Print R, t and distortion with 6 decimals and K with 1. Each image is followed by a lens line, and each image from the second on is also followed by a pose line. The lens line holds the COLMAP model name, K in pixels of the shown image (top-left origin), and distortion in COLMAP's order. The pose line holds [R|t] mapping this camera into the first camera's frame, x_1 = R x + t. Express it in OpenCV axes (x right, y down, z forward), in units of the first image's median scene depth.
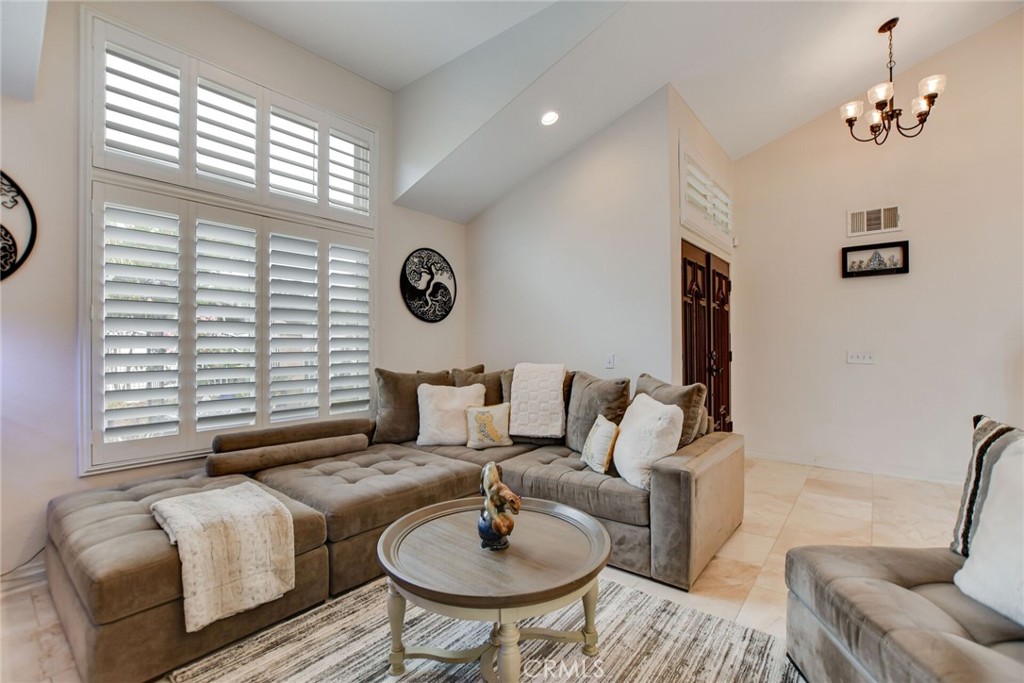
lens RADIAL K [[456.5, 0, 511.0], [0, 456.5, 347.2], [0, 0, 1]] dist [-0.011690, 0.000422]
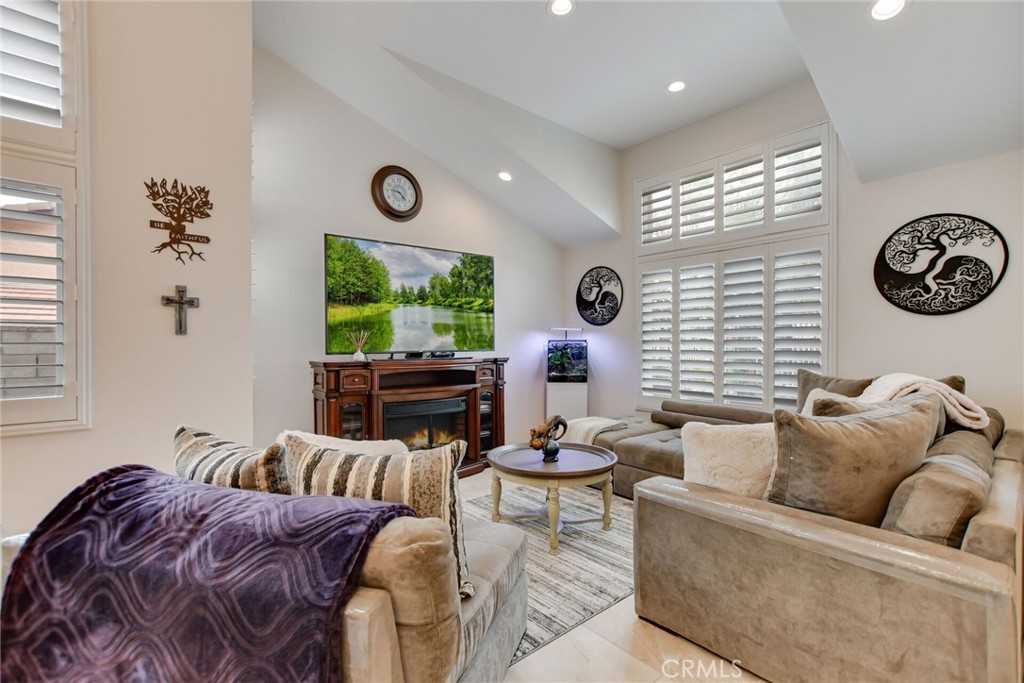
lens RADIAL K [[482.4, 0, 507.7], [0, 482.4, 346.5], [0, 0, 1]] dist [-0.001656, 0.000184]
pose [[-0.176937, 0.010846, -0.984162, 0.720833], [-0.005927, 0.999909, 0.012085, -0.009269], [0.984204, 0.007972, -0.176856, 0.471973]]
